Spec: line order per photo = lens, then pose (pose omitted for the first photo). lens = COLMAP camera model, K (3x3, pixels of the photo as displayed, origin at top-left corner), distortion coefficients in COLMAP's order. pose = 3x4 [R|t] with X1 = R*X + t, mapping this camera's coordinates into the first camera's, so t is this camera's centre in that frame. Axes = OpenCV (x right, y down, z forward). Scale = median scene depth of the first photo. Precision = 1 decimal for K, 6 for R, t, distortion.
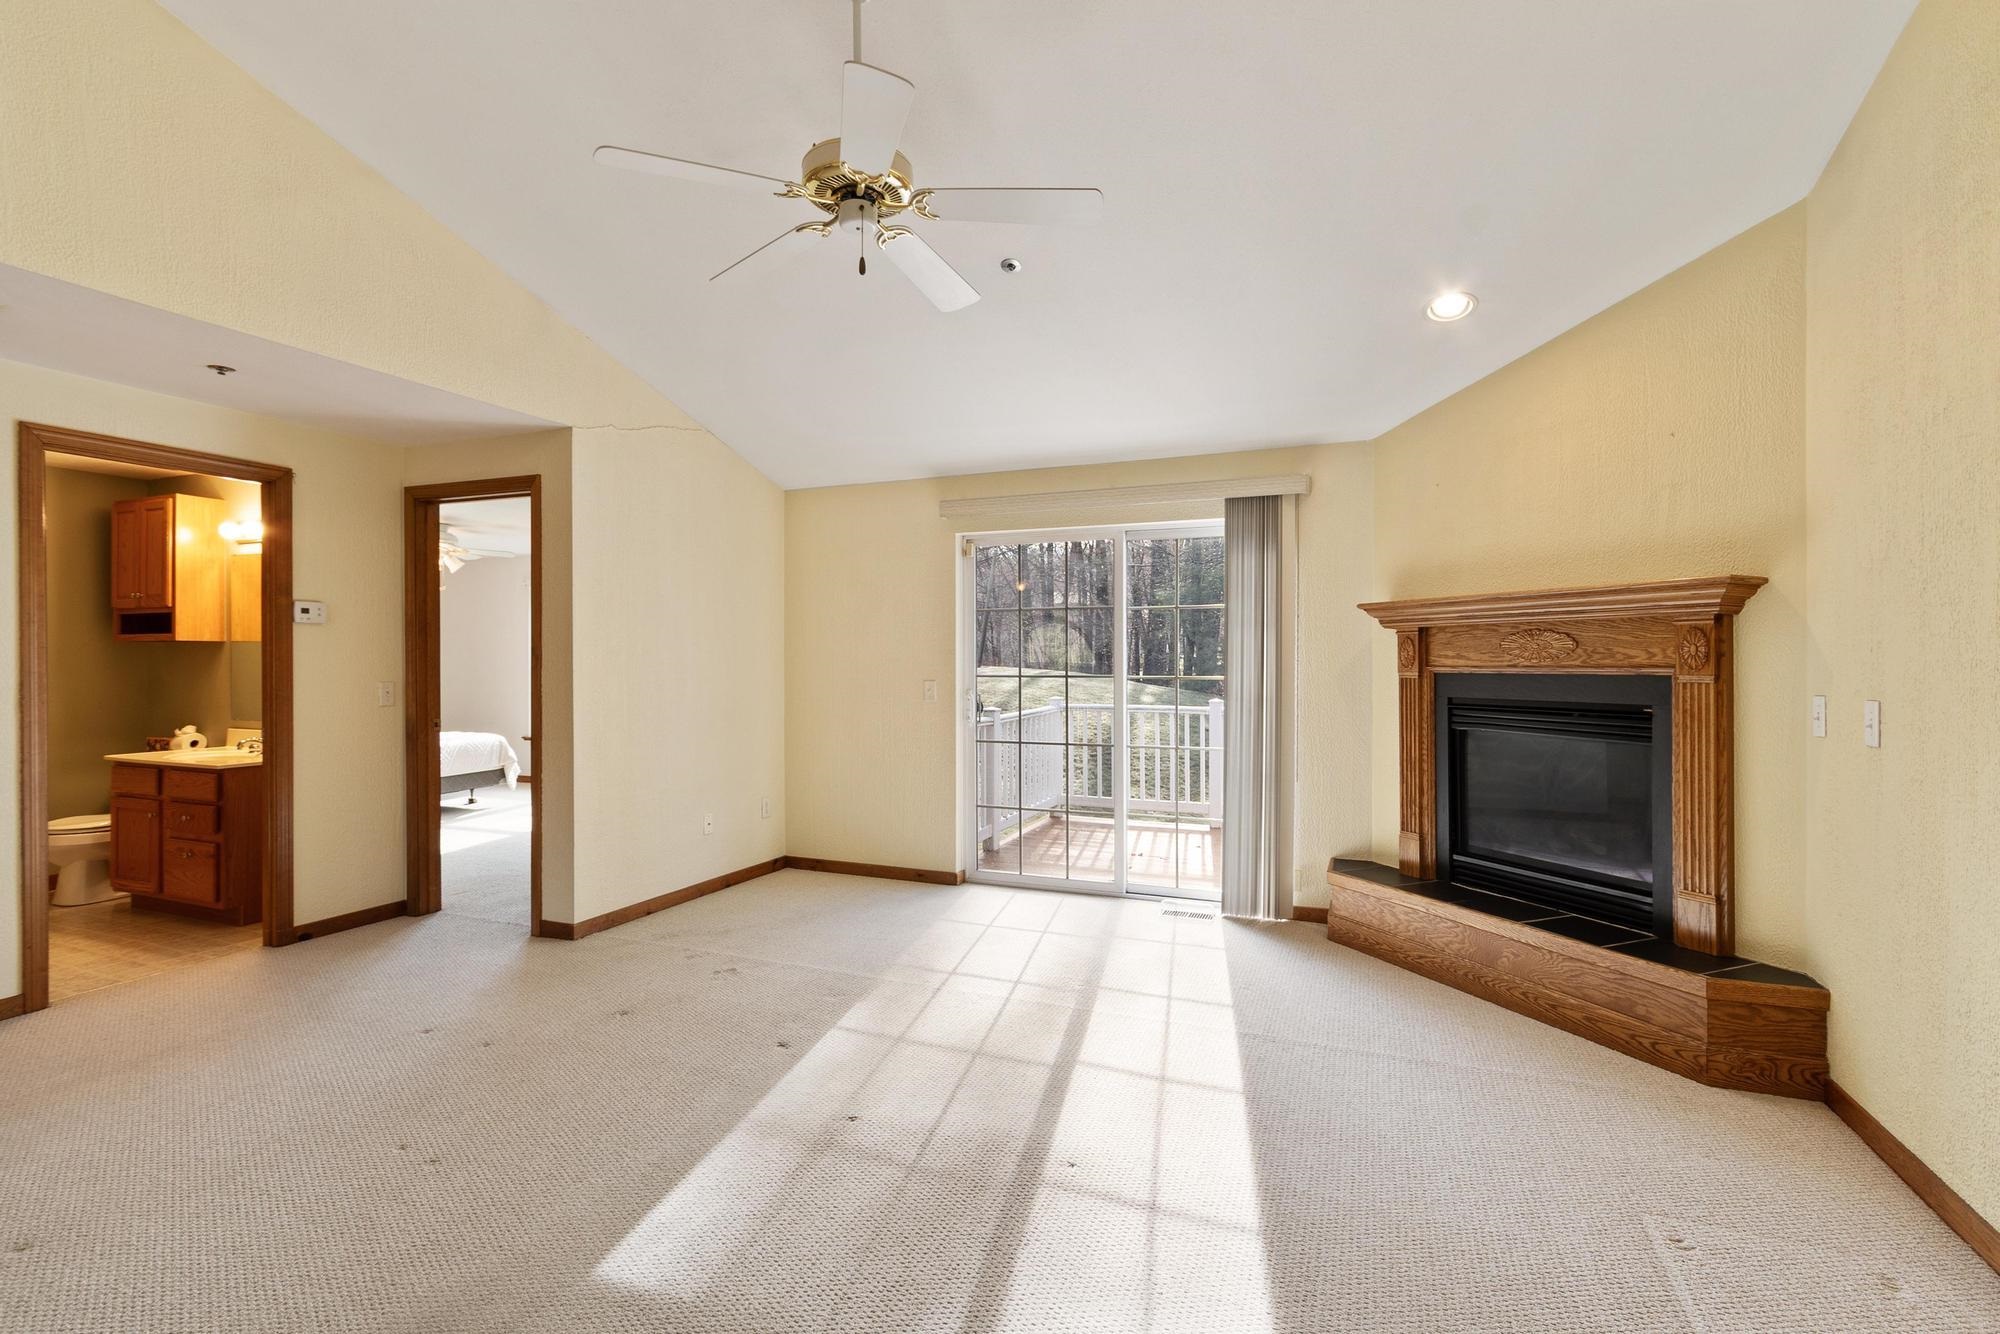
lens RADIAL K [[898.0, 0, 1000.2], [0, 898.0, 660.7], [0, 0, 1]] dist [0.006891, 0.000349]
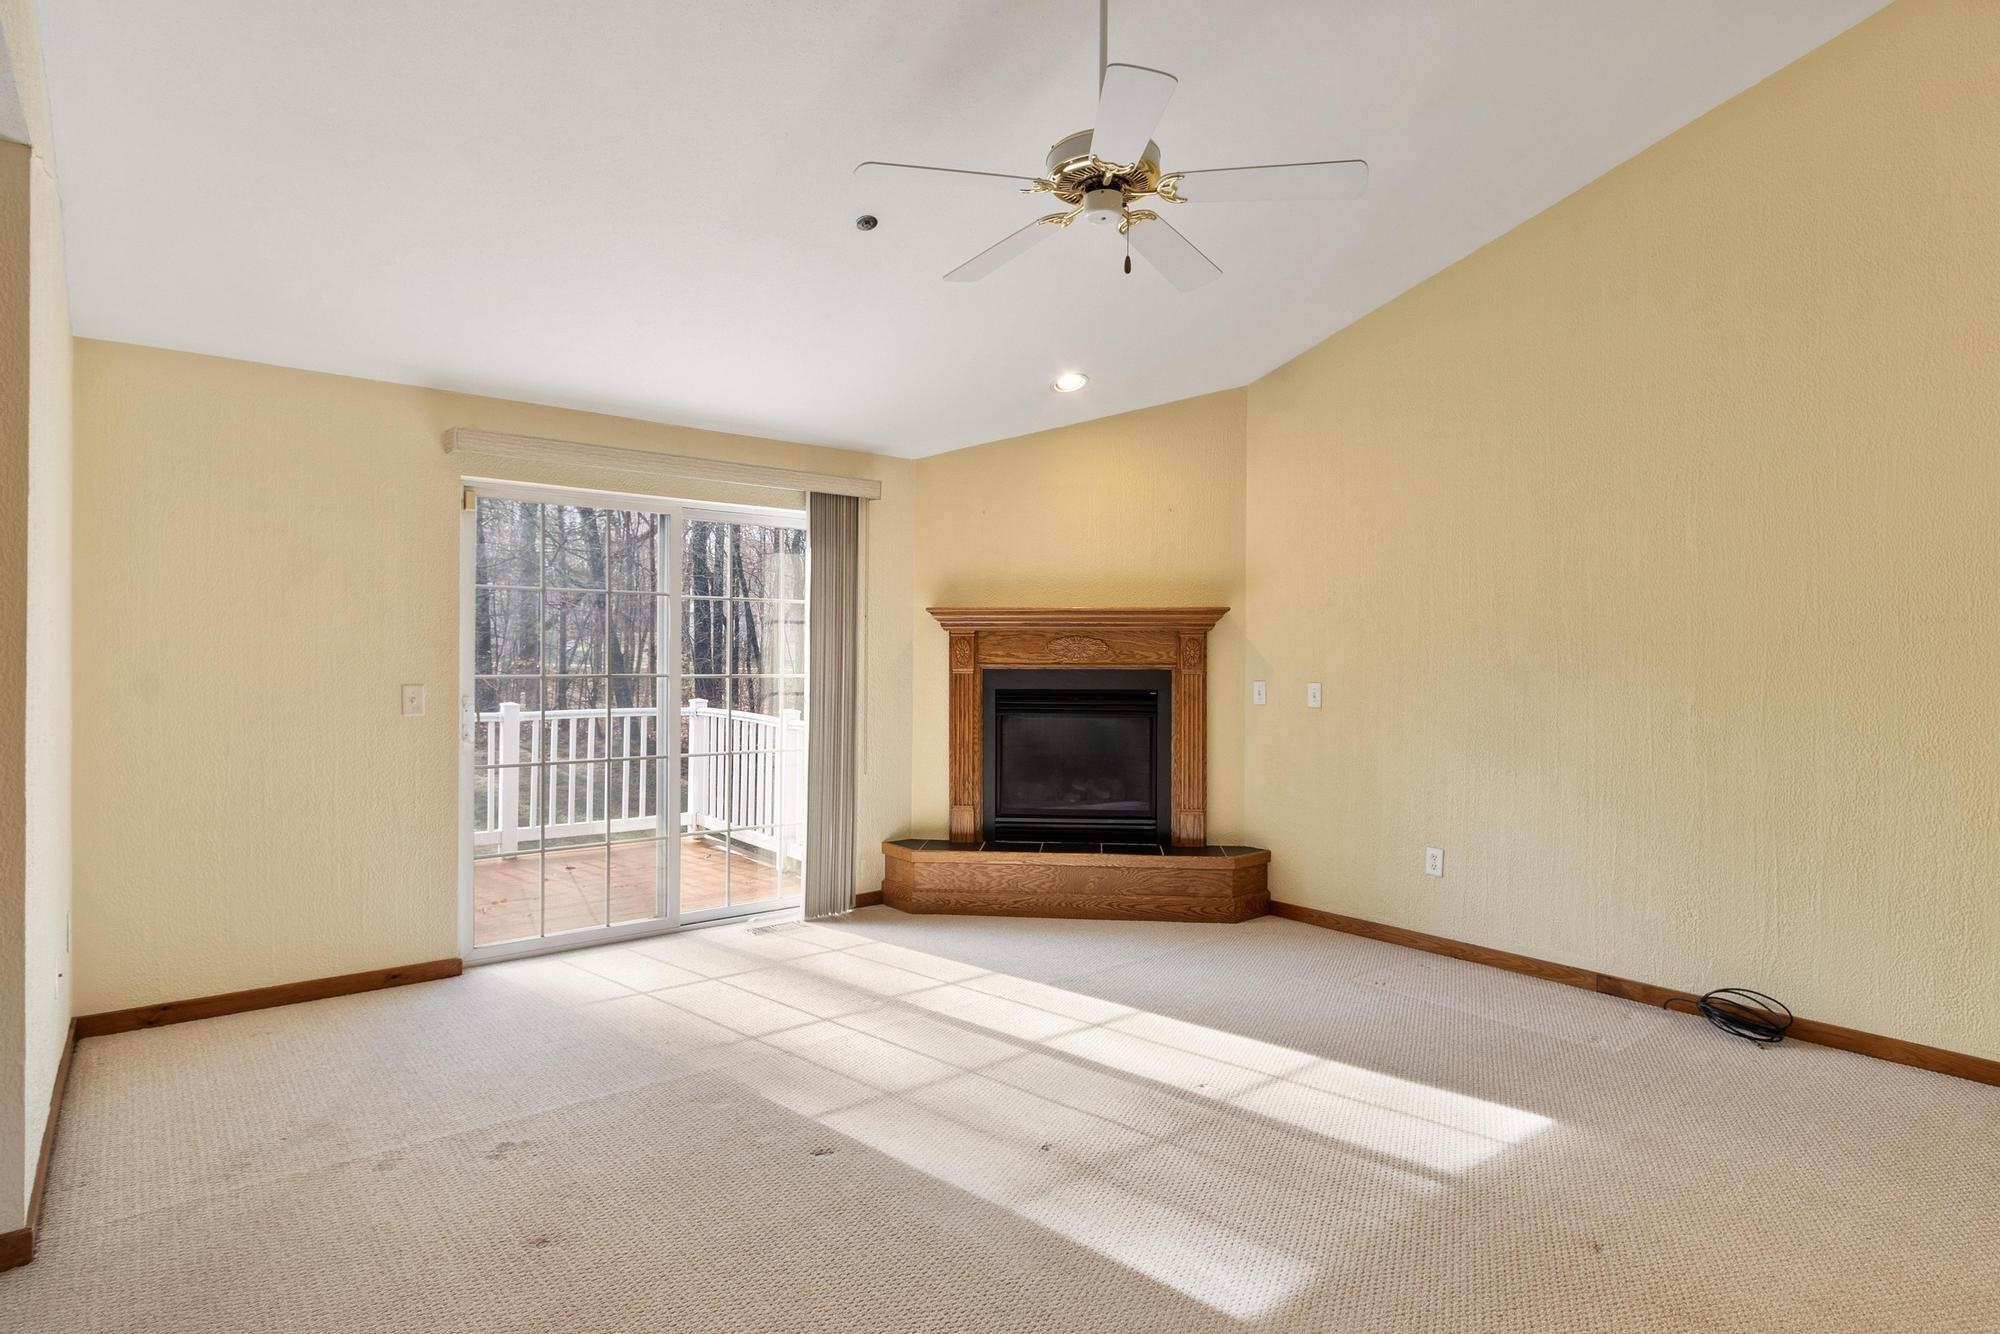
lens RADIAL K [[996.3, 0, 999.0], [0, 996.3, 664.0], [0, 0, 1]] dist [0.001932, 0.000367]
pose [[0.512183, -0.004881, 0.858863, -0.697679], [-0.005831, 0.999941, 0.009159, -0.005623], [-0.858857, -0.009699, 0.512124, 0.328105]]
